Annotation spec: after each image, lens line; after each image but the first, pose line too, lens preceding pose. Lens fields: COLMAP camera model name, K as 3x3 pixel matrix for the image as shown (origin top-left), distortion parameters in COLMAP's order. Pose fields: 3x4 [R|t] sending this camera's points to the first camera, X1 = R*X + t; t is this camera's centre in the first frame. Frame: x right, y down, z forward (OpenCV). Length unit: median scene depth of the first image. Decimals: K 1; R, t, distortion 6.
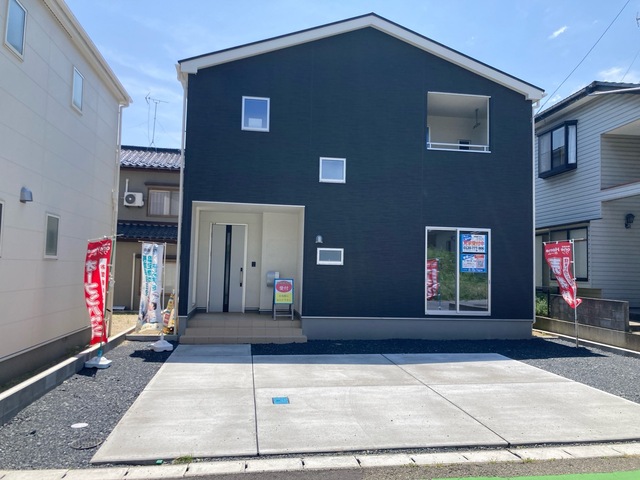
lens RADIAL K [[520.7, 0, 321.3], [0, 520.7, 238.6], [0, 0, 1]] dist [0.031627, -0.012026]
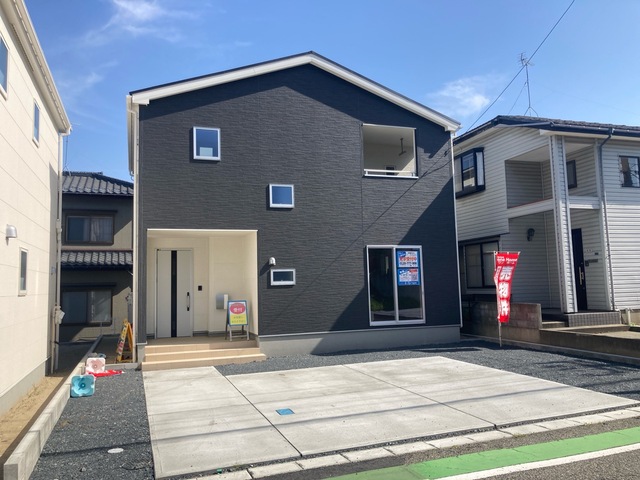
lens RADIAL K [[520.7, 0, 319.8], [0, 520.7, 240.2], [0, 0, 1]] dist [0.031627, -0.012026]
pose [[0.981094, -0.033323, 0.190641, -0.103547], [0.038487, 0.998984, -0.023448, -0.012331], [-0.189666, 0.030342, 0.981380, -0.056115]]
